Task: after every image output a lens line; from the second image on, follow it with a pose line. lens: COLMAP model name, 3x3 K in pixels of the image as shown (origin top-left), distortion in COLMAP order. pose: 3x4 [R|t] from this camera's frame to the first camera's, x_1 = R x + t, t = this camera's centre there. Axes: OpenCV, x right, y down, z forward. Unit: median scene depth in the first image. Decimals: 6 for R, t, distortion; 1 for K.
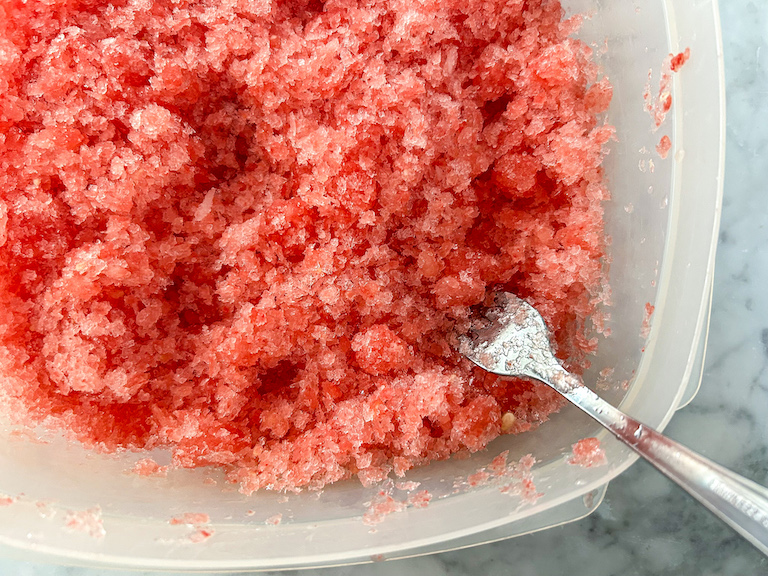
lens RADIAL K [[577.0, 0, 384.0], [0, 577.0, 288.0], [0, 0, 1]] dist [0.013646, -0.070596]
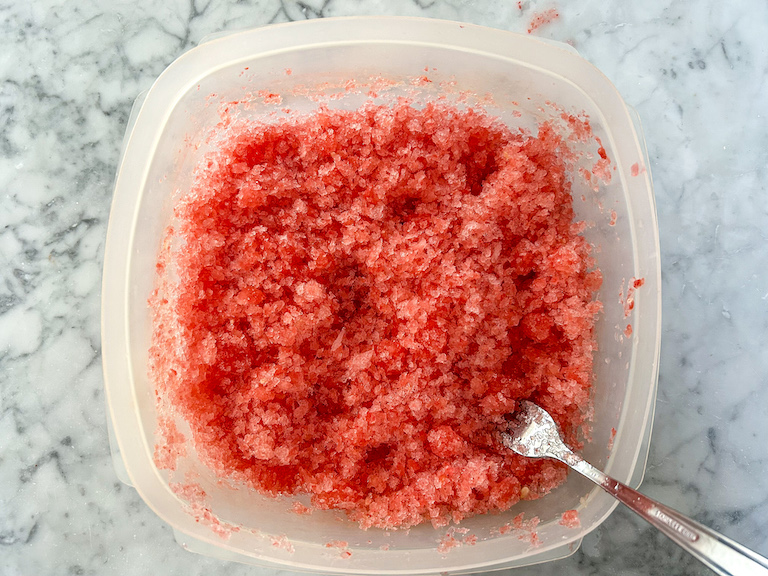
lens RADIAL K [[577.0, 0, 384.0], [0, 577.0, 288.0], [0, 0, 1]] dist [0.013646, -0.070596]
pose [[0.998130, 0.044461, -0.041937, -0.125402], [-0.045247, 0.998814, -0.017968, -0.272439], [0.041089, 0.019832, 0.998959, -0.590134]]
